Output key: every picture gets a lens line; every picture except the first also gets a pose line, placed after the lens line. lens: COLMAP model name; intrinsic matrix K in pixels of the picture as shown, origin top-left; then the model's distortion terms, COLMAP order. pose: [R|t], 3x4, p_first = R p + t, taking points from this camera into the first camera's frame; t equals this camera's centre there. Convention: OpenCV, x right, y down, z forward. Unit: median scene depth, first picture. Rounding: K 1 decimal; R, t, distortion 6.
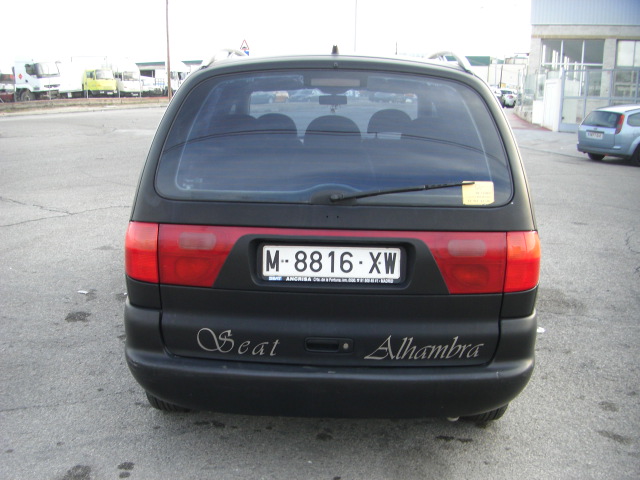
lens RADIAL K [[723.5, 0, 294.5], [0, 723.5, 291.9], [0, 0, 1]] dist [-0.138596, 0.000000]
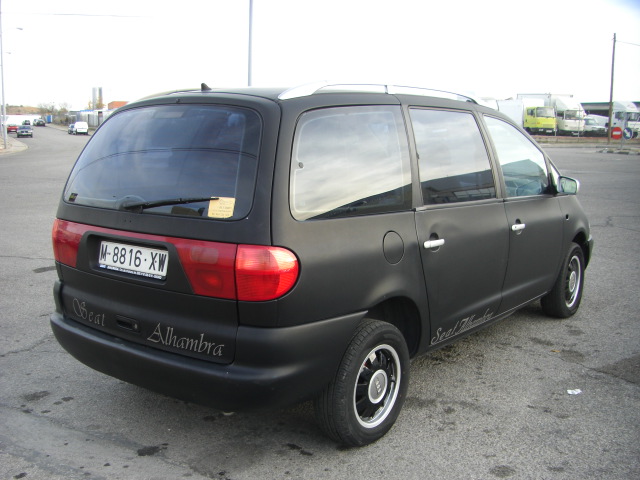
lens RADIAL K [[723.5, 0, 292.2], [0, 723.5, 298.7], [0, 0, 1]] dist [-0.138596, 0.000000]
pose [[0.797318, 0.127365, -0.589968, 0.997165], [-0.151778, 0.988380, 0.008254, -0.022821], [0.584164, 0.082963, 0.807384, 0.159466]]
